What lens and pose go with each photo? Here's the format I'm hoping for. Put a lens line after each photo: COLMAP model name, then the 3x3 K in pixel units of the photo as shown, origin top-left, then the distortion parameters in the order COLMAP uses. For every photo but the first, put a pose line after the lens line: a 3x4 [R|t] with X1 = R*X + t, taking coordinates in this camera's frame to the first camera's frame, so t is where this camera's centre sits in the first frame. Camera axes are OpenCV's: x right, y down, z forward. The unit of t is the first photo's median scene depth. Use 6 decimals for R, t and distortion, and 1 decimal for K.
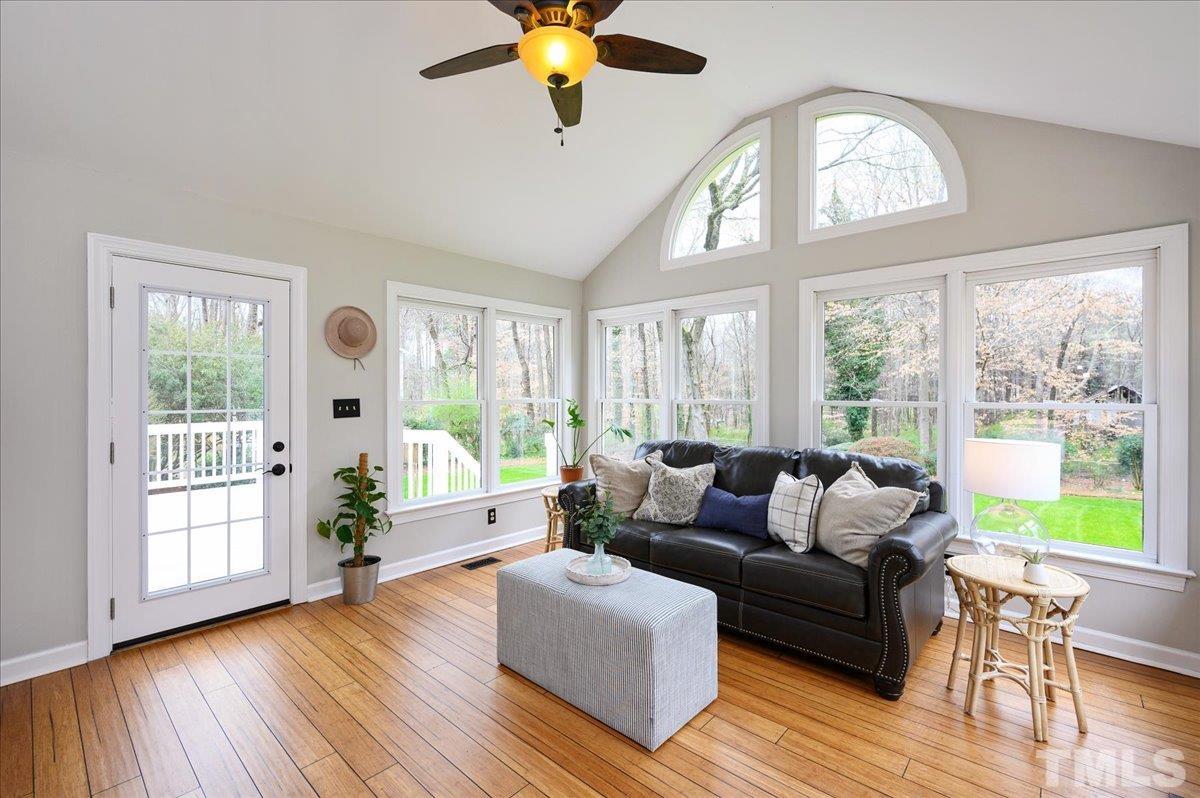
lens RADIAL K [[516.1, 0, 604.2], [0, 516.1, 398.1], [0, 0, 1]] dist [-0.003579, -0.000224]
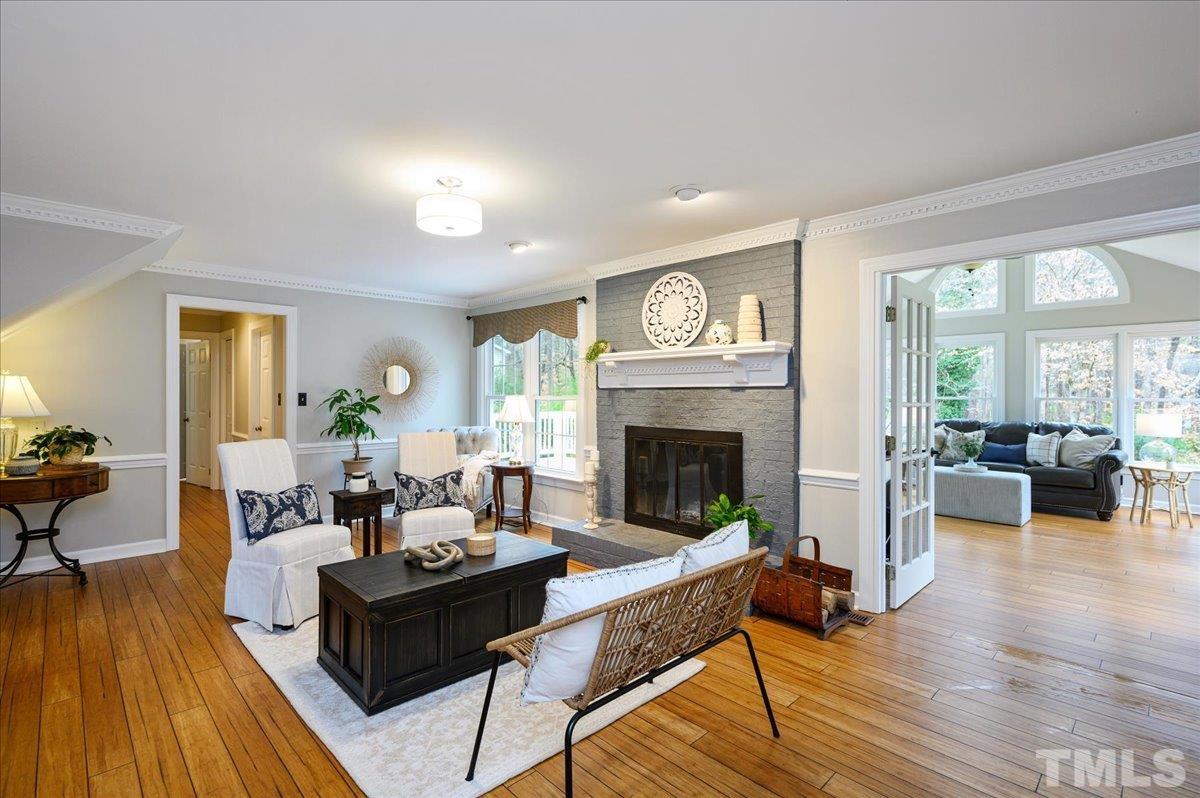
lens RADIAL K [[560.4, 0, 598.5], [0, 560.4, 394.5], [0, 0, 1]] dist [0.005818, 0.000548]
pose [[0.997997, 0.006741, -0.062898, -1.226497], [-0.006762, 0.999977, -0.000123, 0.006345], [0.062896, 0.000548, 0.998020, -1.324757]]
